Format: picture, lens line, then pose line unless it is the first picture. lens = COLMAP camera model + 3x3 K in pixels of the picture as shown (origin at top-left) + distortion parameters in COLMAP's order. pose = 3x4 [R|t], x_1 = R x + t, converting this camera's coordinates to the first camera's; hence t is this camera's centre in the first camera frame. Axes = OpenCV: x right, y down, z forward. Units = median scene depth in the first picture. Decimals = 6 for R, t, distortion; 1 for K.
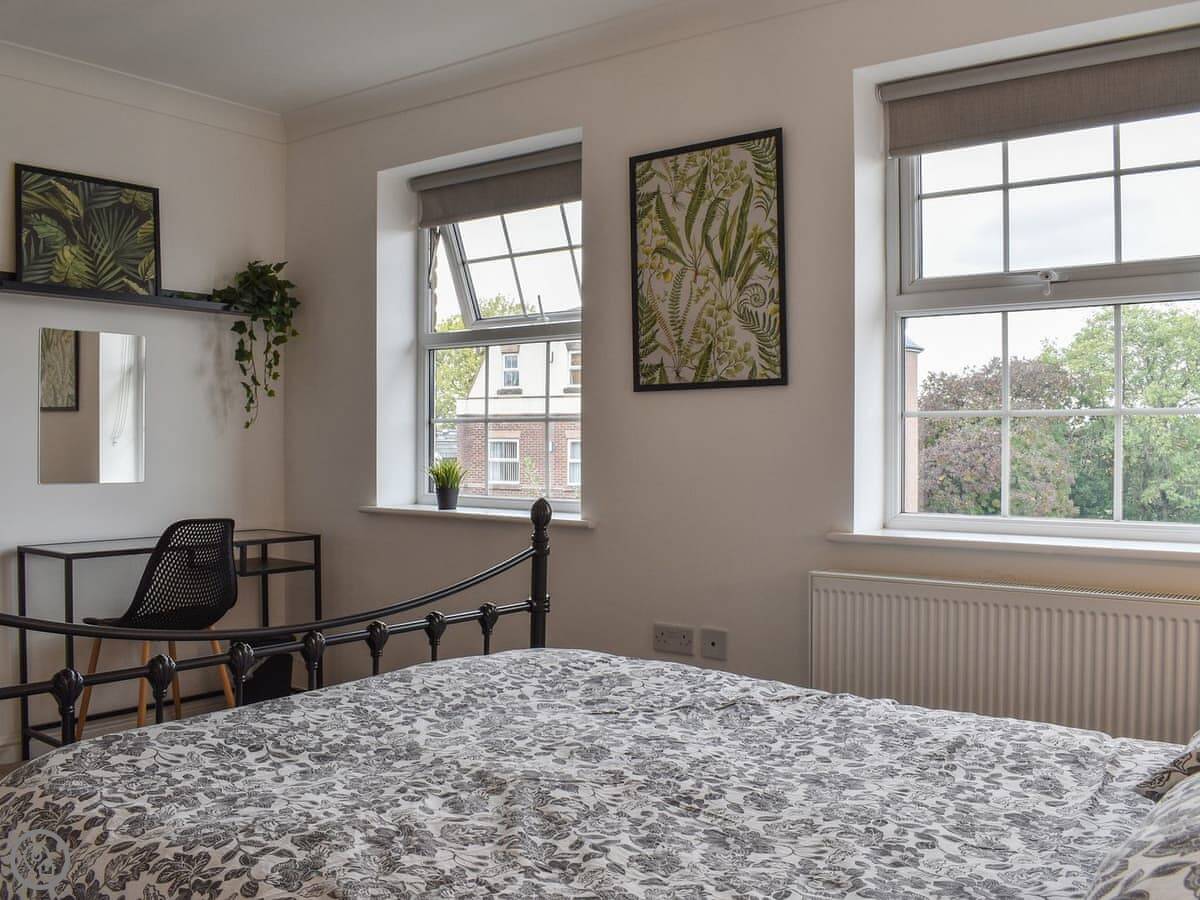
lens RADIAL K [[1060.6, 0, 542.7], [0, 1060.6, 450.6], [0, 0, 1]] dist [-0.092052, 0.014816]
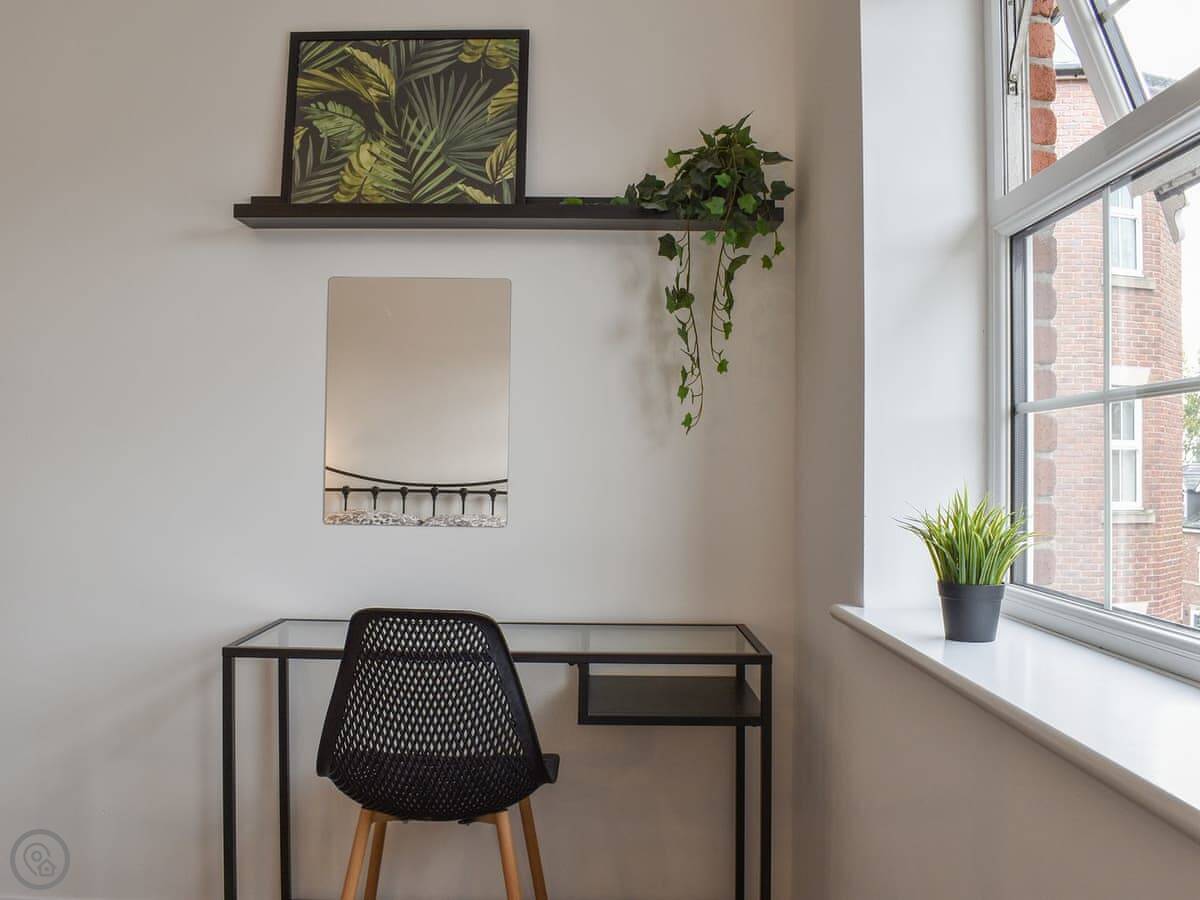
lens RADIAL K [[1060.6, 0, 542.7], [0, 1060.6, 450.6], [0, 0, 1]] dist [-0.092052, 0.014816]
pose [[0.628888, -0.001310, -0.777495, 0.103304], [-0.020444, 0.999625, -0.018221, -0.001272], [0.777227, 0.027354, 0.628625, 0.670875]]
